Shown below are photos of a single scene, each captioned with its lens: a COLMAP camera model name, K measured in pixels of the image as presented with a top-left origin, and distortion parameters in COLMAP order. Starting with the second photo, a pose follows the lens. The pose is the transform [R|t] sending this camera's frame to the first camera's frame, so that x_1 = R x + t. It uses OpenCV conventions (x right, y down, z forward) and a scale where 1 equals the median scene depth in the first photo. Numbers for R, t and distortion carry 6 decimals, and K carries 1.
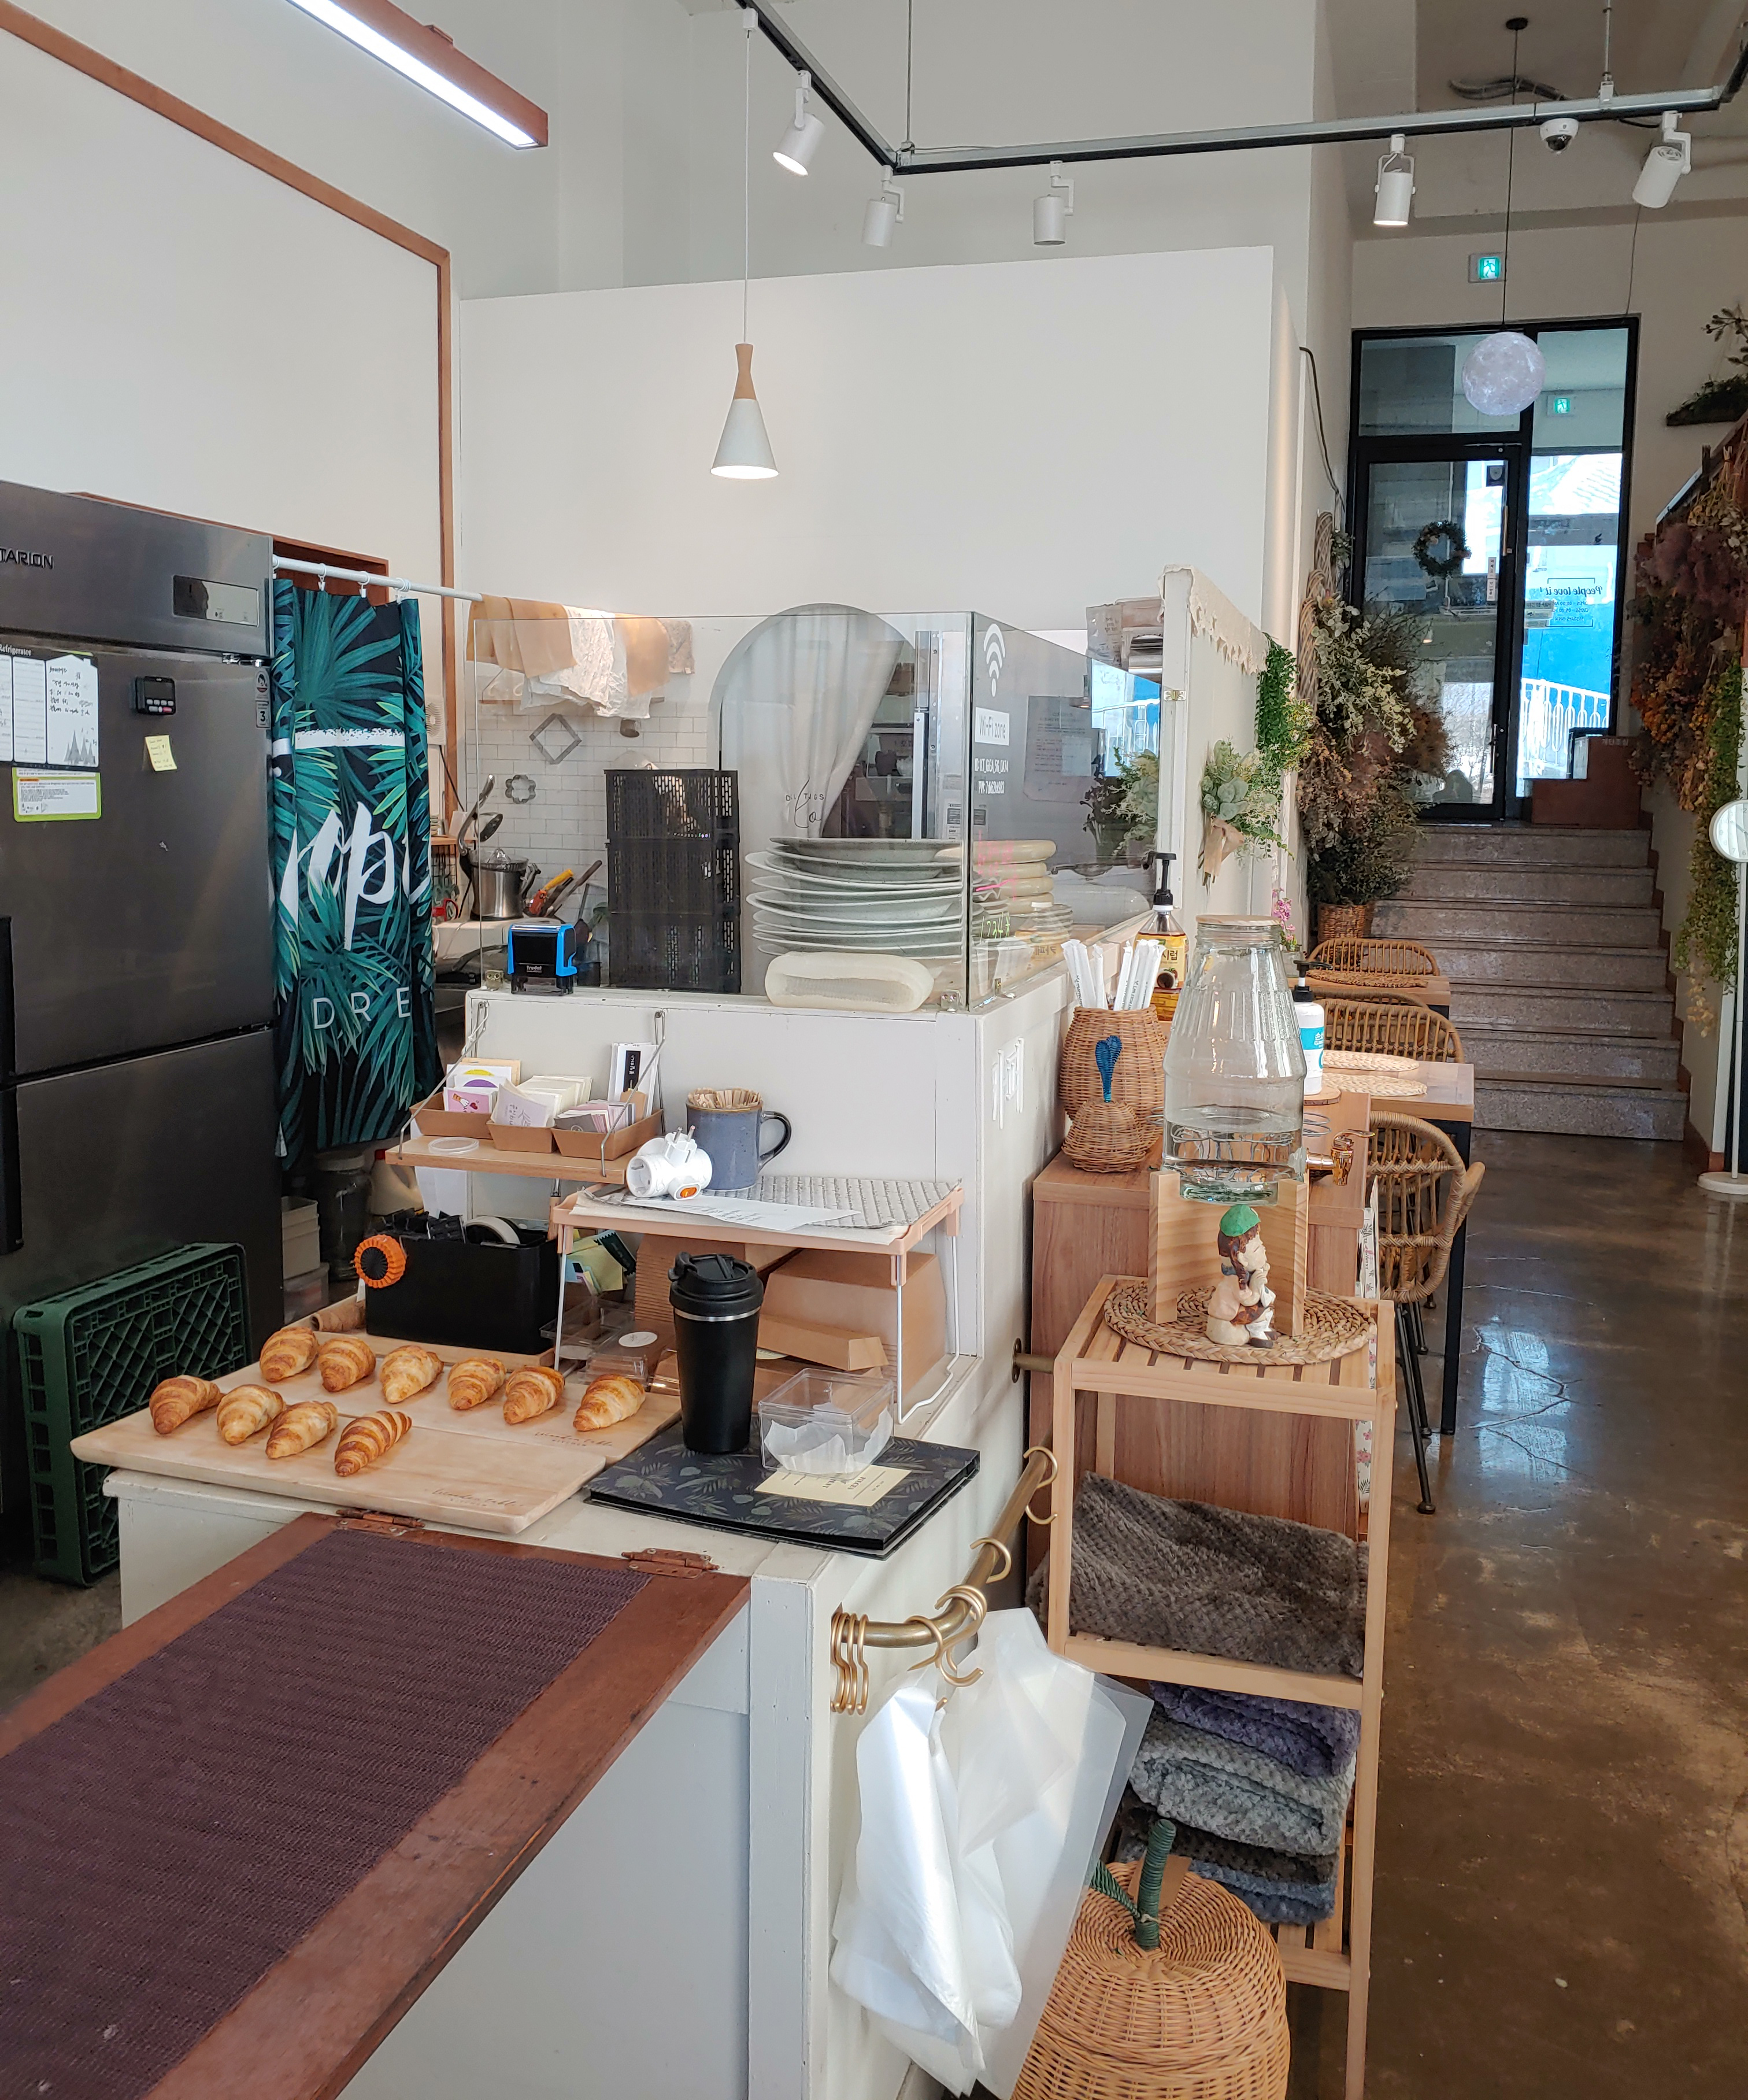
lens RADIAL K [[1784.6, 0, 875.0], [0, 1784.6, 943.1], [0, 0, 1]] dist [-0.037600, 0.046147]
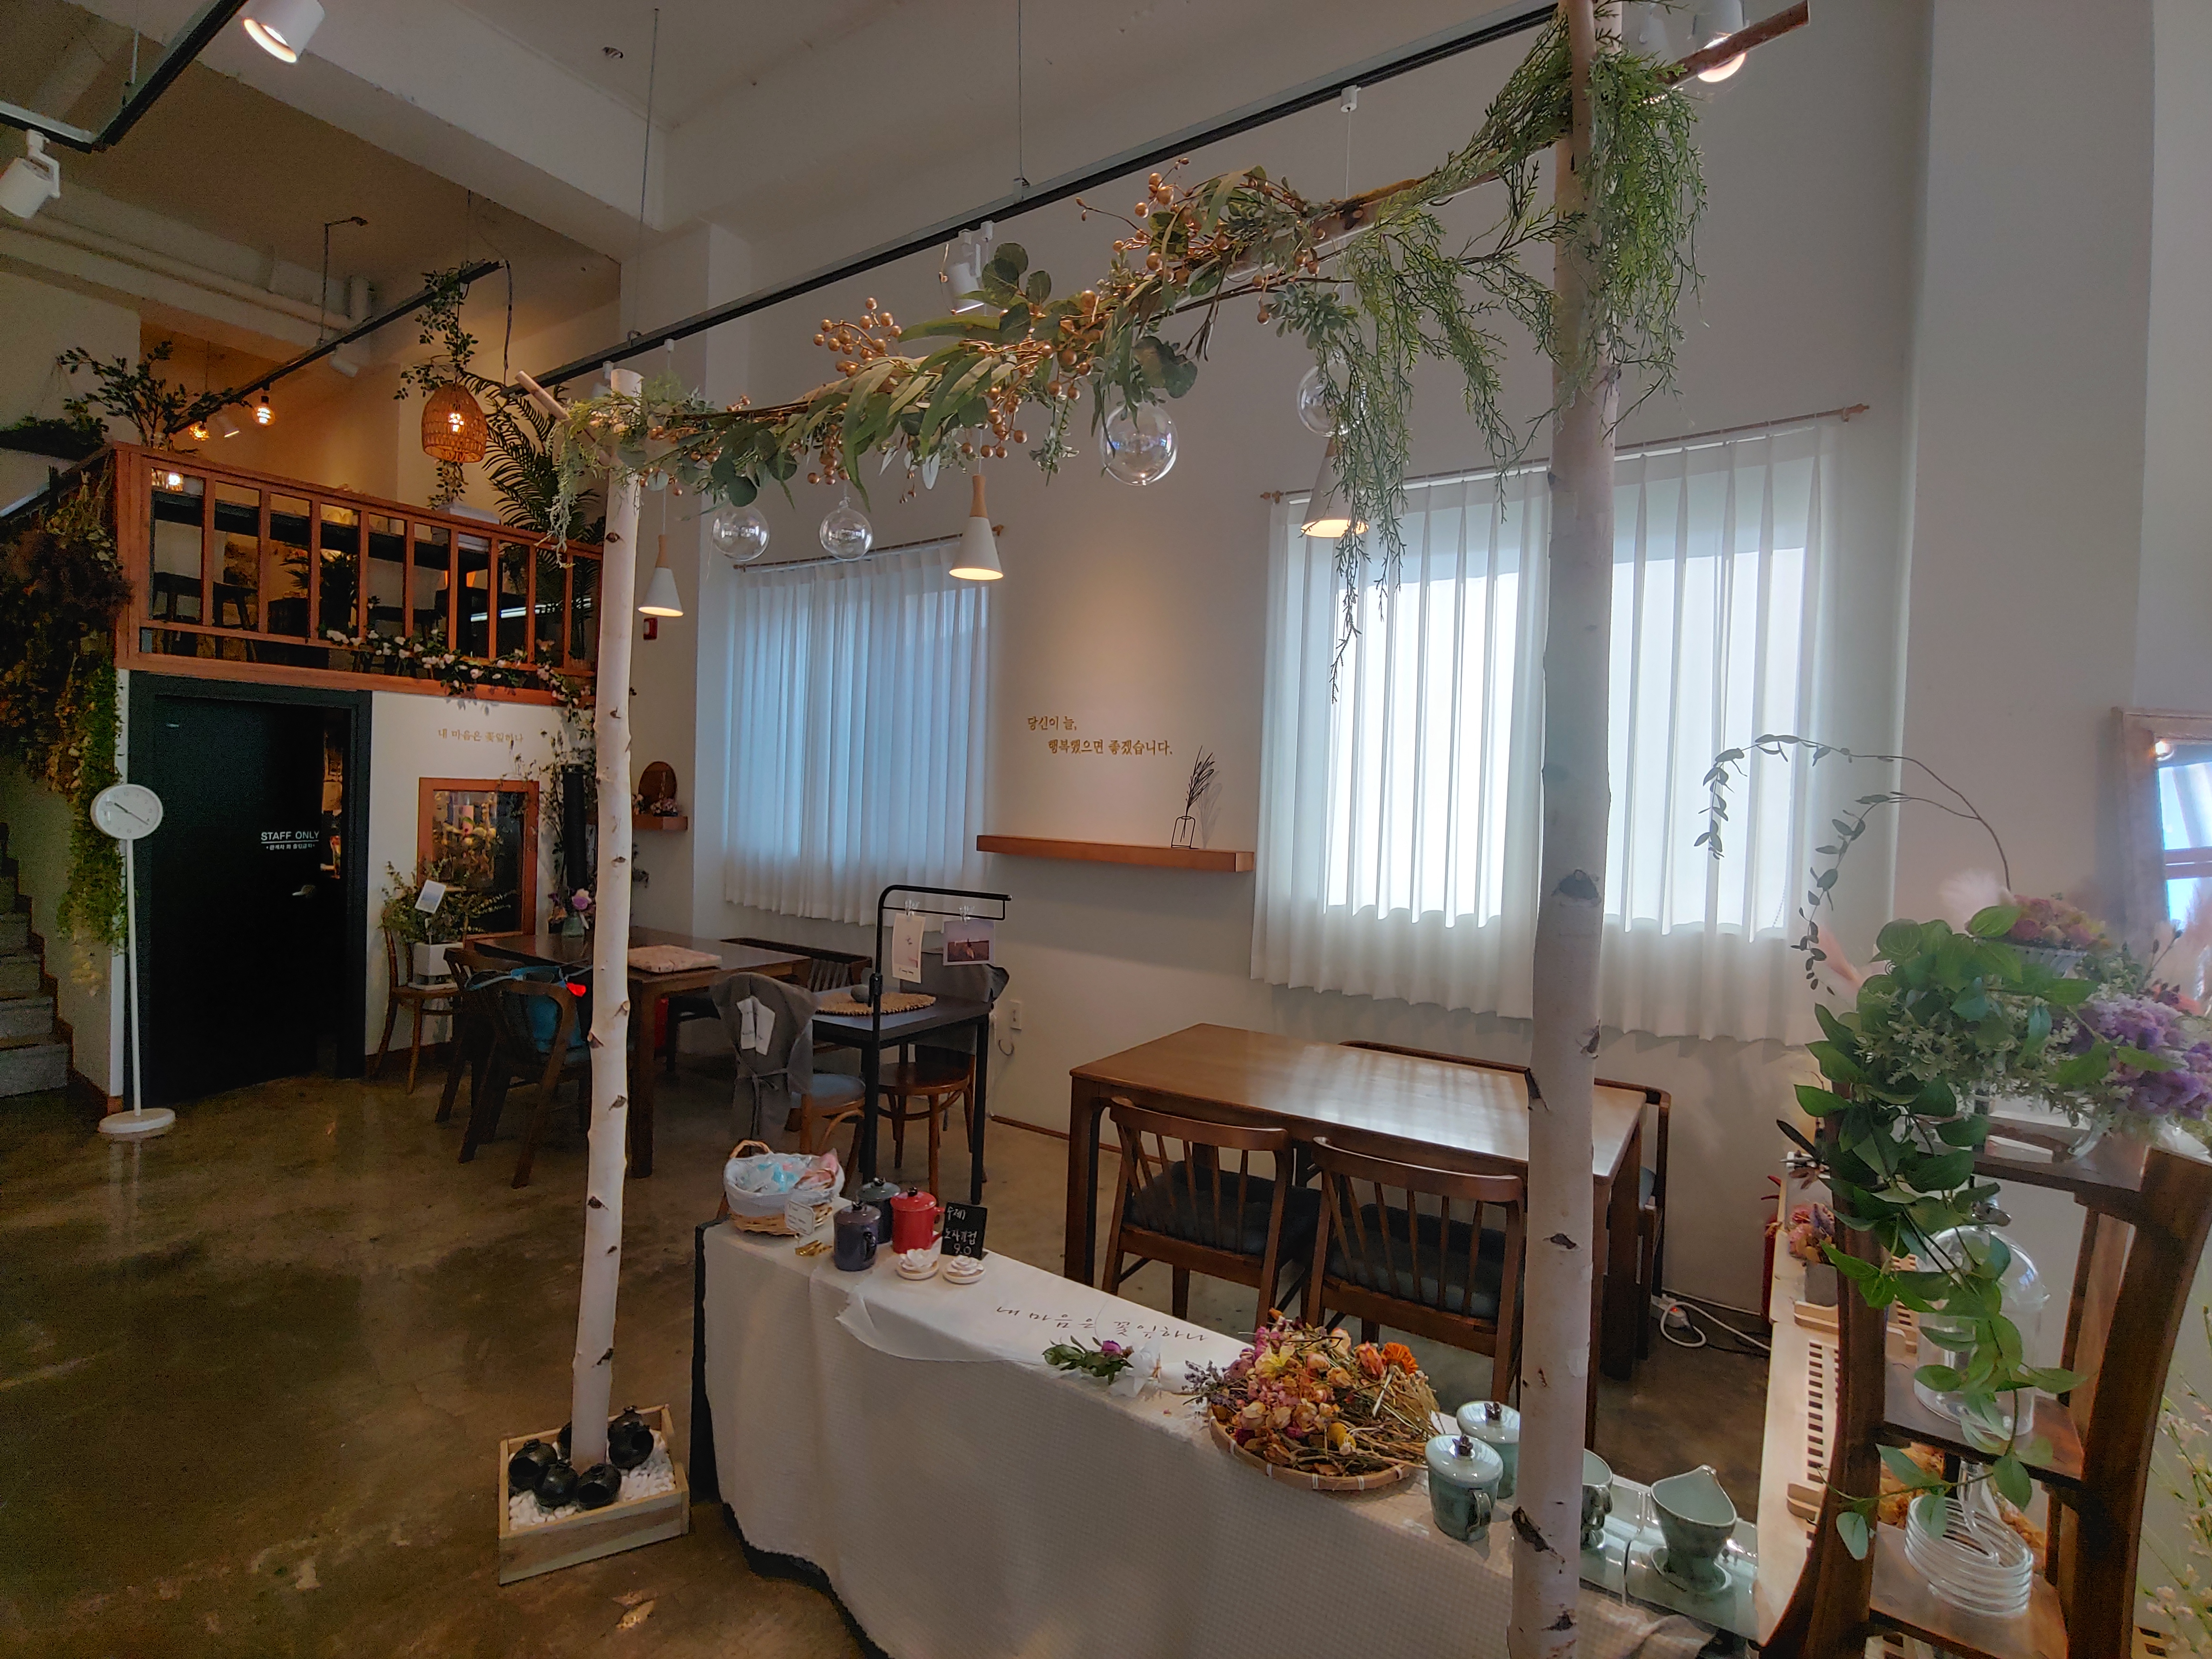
lens RADIAL K [[1054.1, 0, 1121.3], [0, 1054.1, 818.5], [0, 0, 1]] dist [-0.009644, -0.004552]
pose [[0.294915, -0.028436, 0.955100, 0.035478], [0.058386, 0.998226, 0.011692, -0.025908], [-0.953738, 0.052317, 0.296052, 0.171441]]
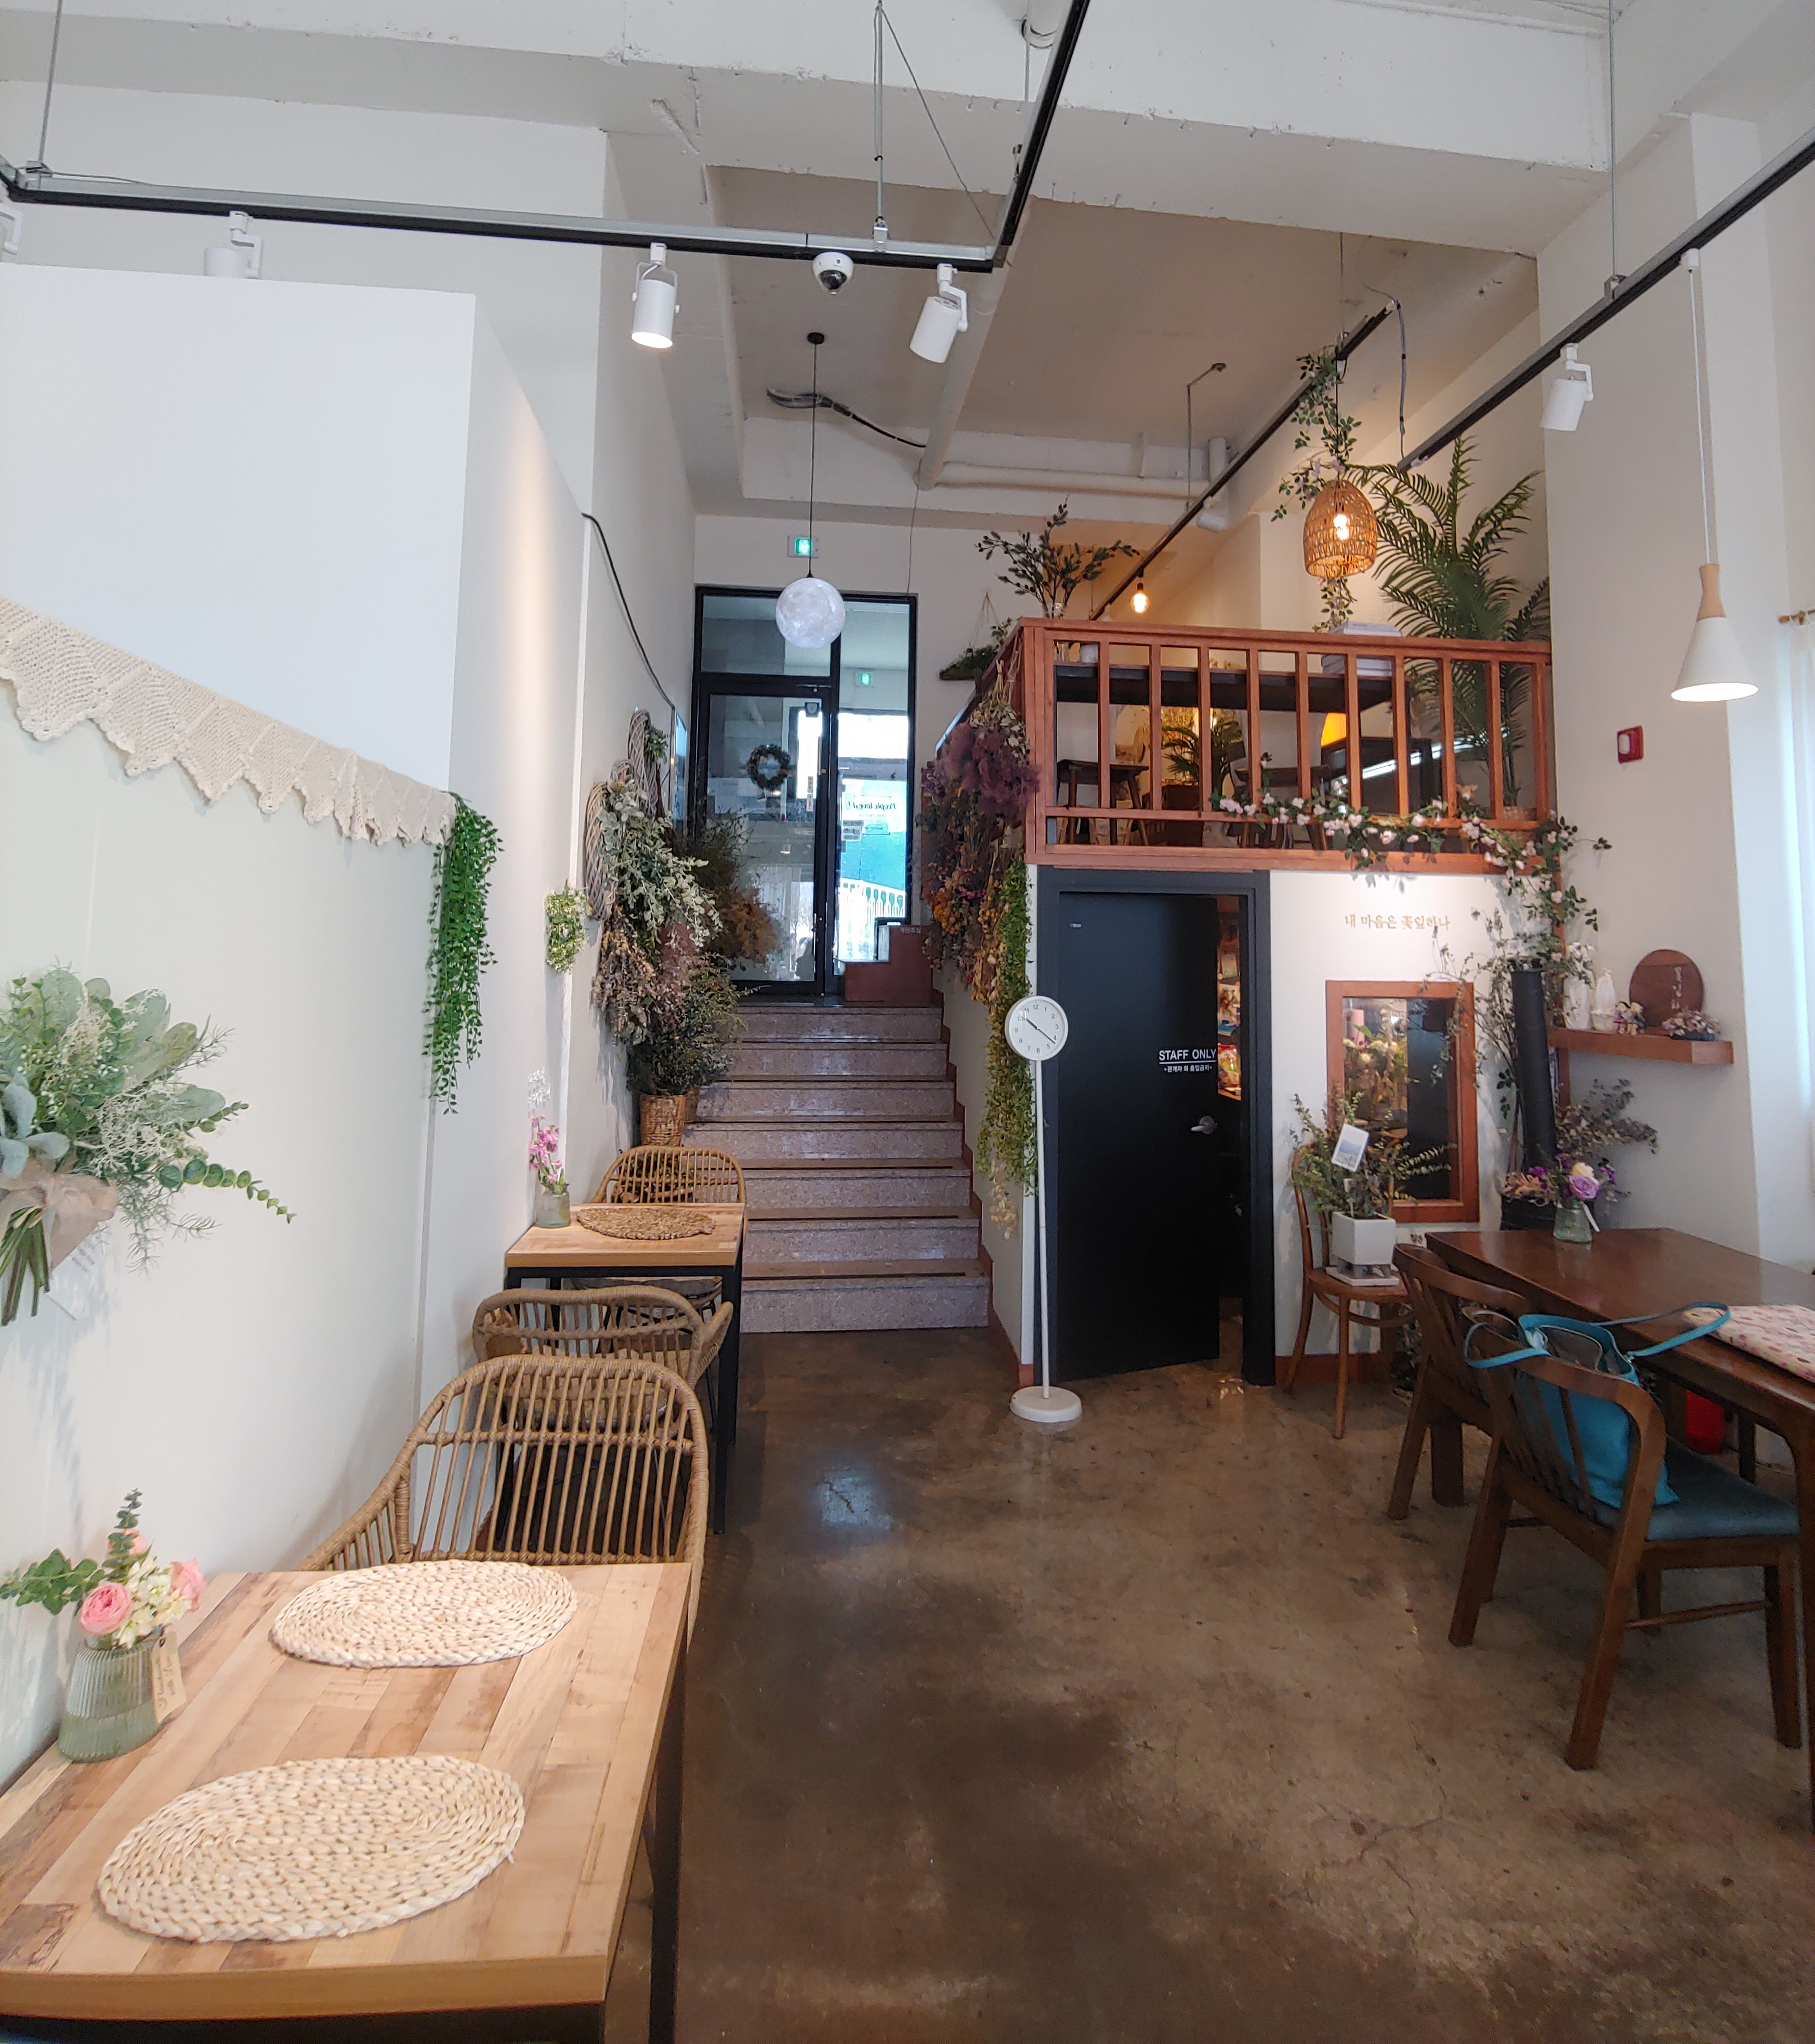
lens RADIAL K [[1142.6, 0, 927.8], [0, 1142.6, 834.1], [0, 0, 1]] dist [-0.003097, 0.000023]
pose [[0.917334, 0.036036, 0.396484, 0.158015], [0.038490, 0.983202, -0.178415, -0.051137], [-0.396253, 0.178927, 0.900538, 0.382111]]
